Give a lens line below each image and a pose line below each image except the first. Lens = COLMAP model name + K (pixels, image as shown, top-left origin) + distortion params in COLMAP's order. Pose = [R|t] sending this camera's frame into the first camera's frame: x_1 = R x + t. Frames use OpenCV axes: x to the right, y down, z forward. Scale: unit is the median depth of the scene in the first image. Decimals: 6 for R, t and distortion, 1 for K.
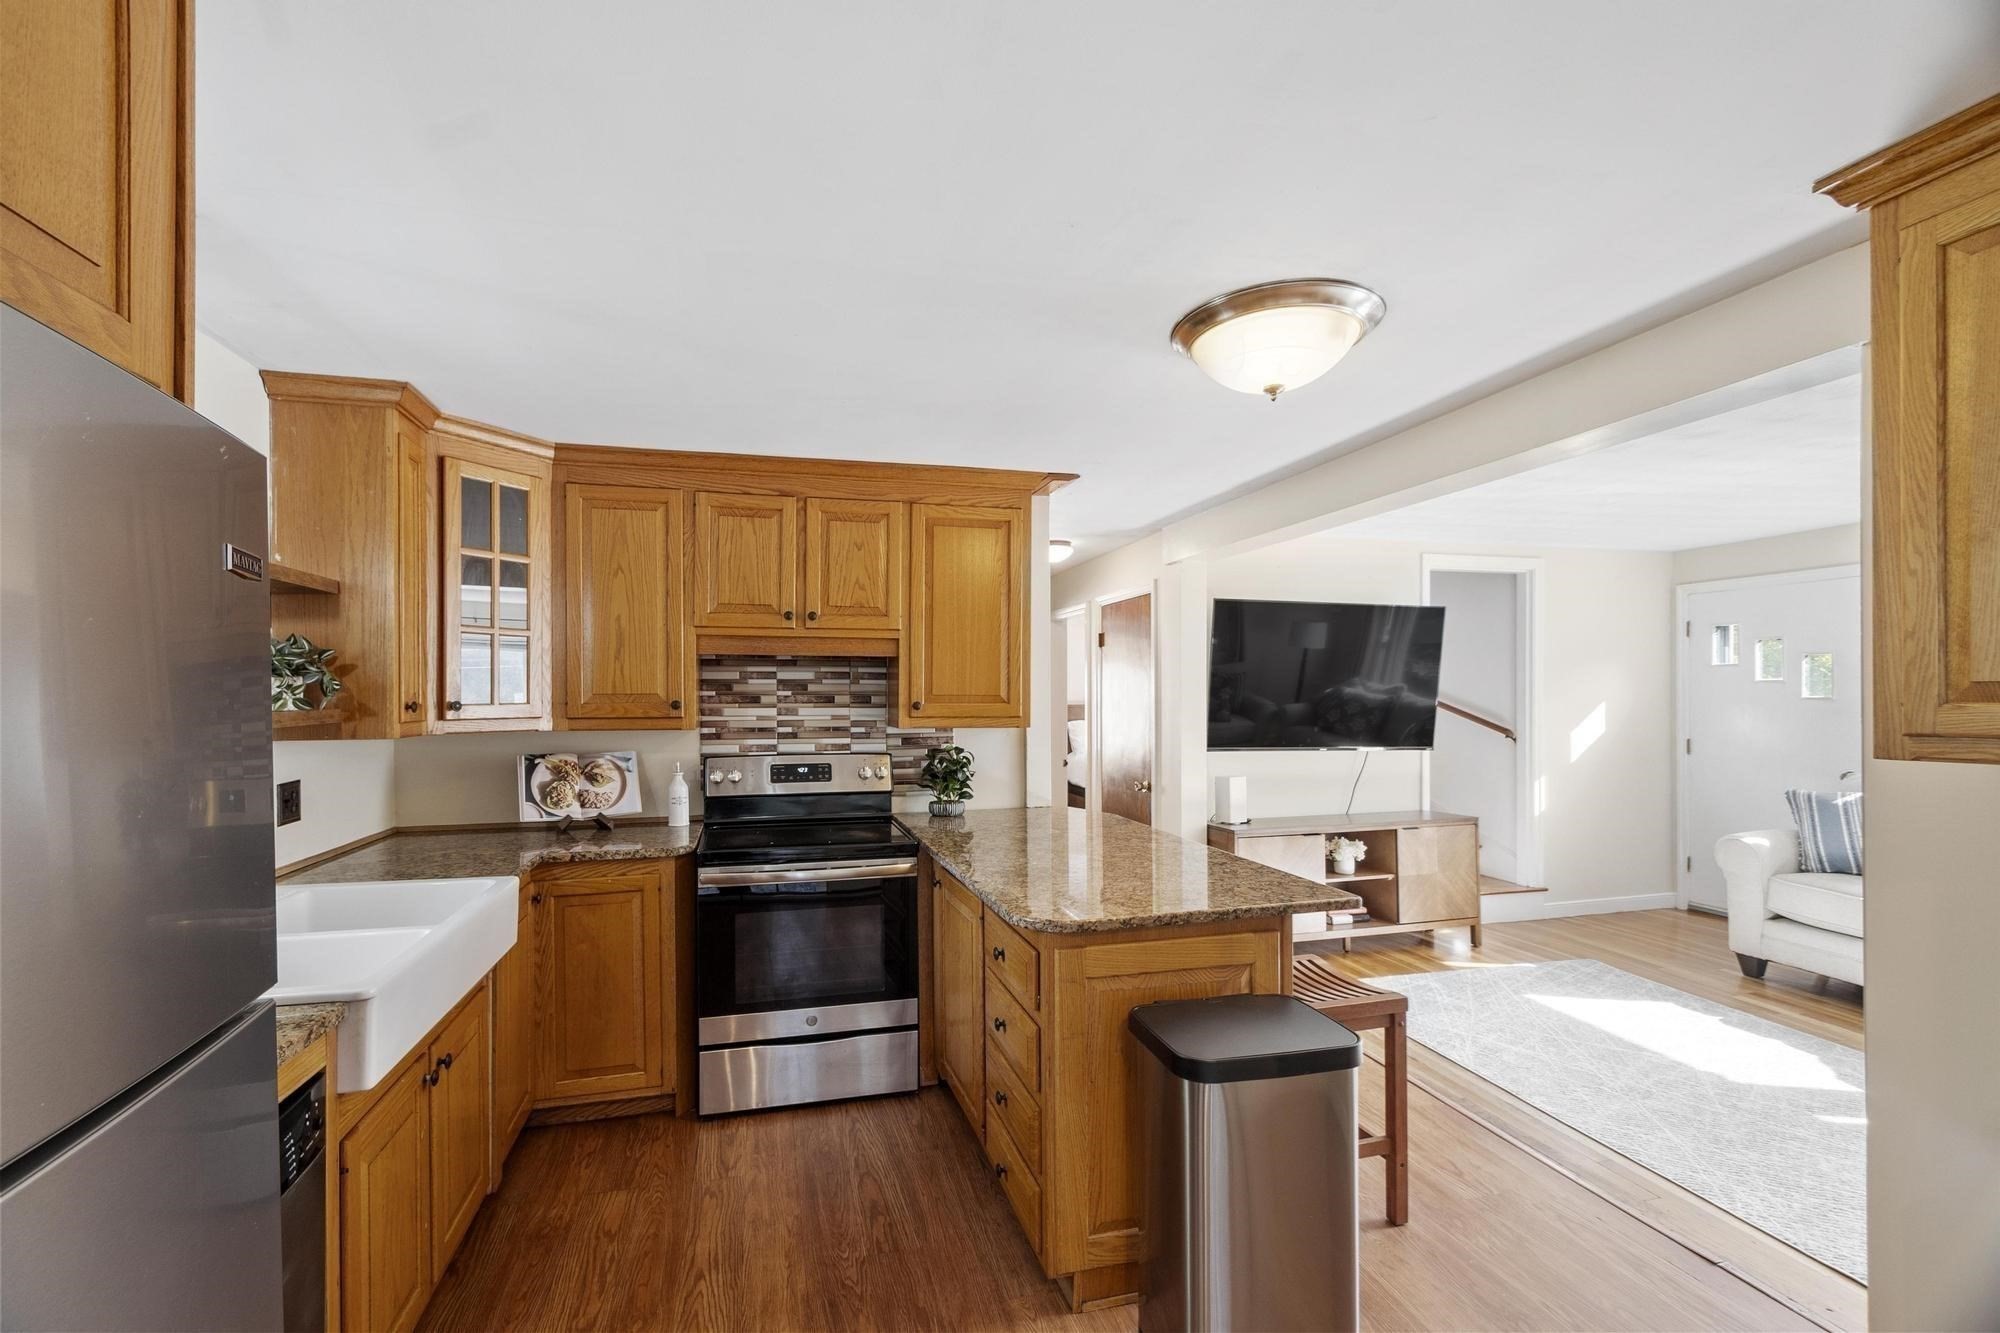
lens RADIAL K [[869.5, 0, 1002.1], [0, 869.5, 694.8], [0, 0, 1]] dist [-0.001240, 0.000298]
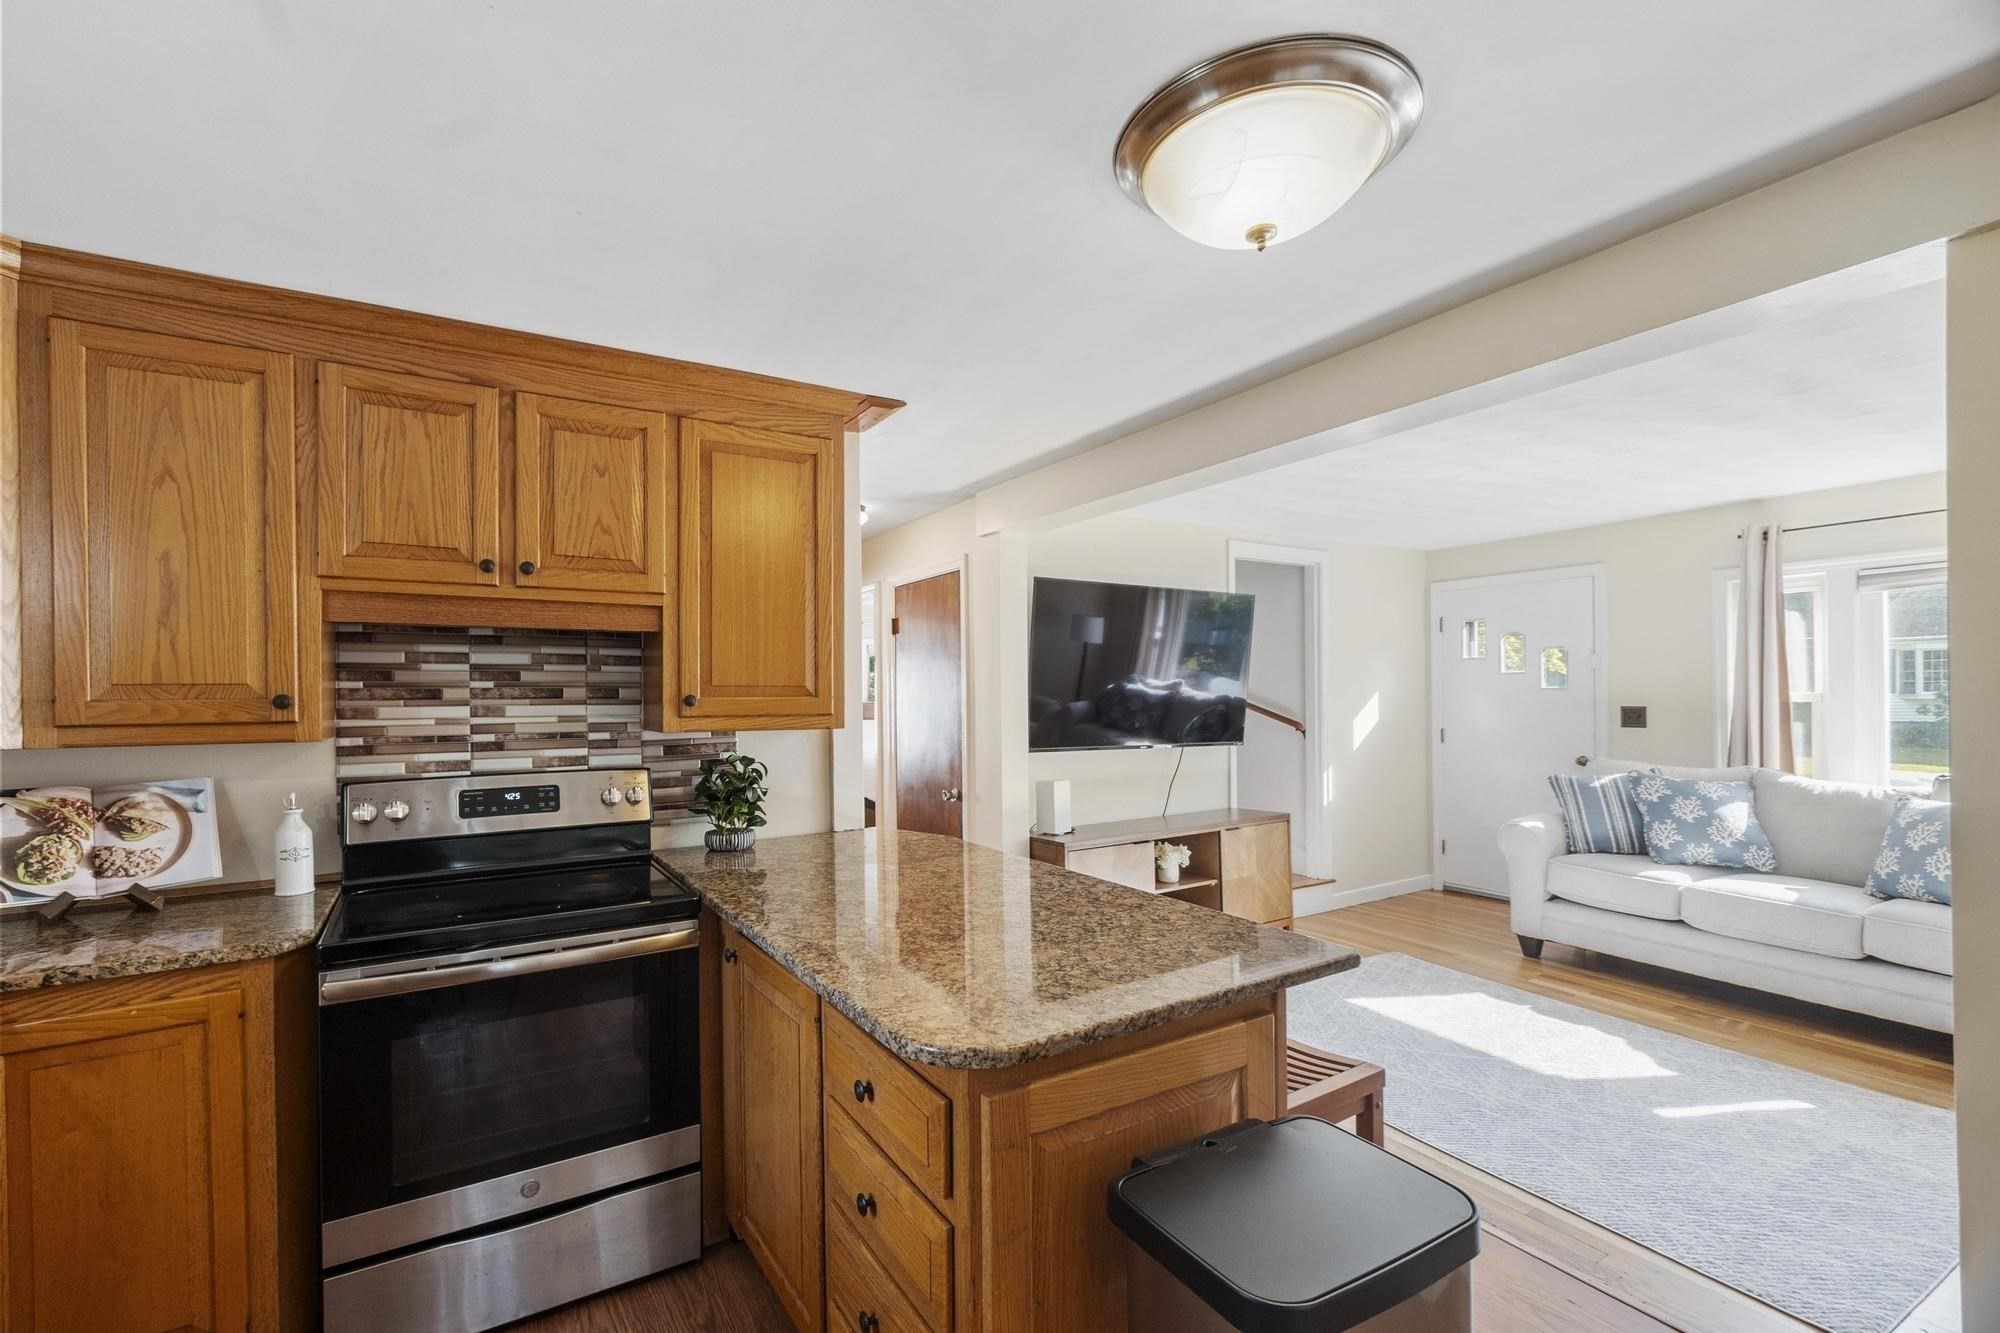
lens RADIAL K [[874.4, 0, 990.2], [0, 874.4, 694.4], [0, 0, 1]] dist [0.003450, 0.000325]
pose [[0.962624, -0.007072, 0.270747, -0.052893], [0.007166, 0.999974, 0.000639, 0.008361], [-0.270745, 0.001325, 0.962650, 0.231718]]
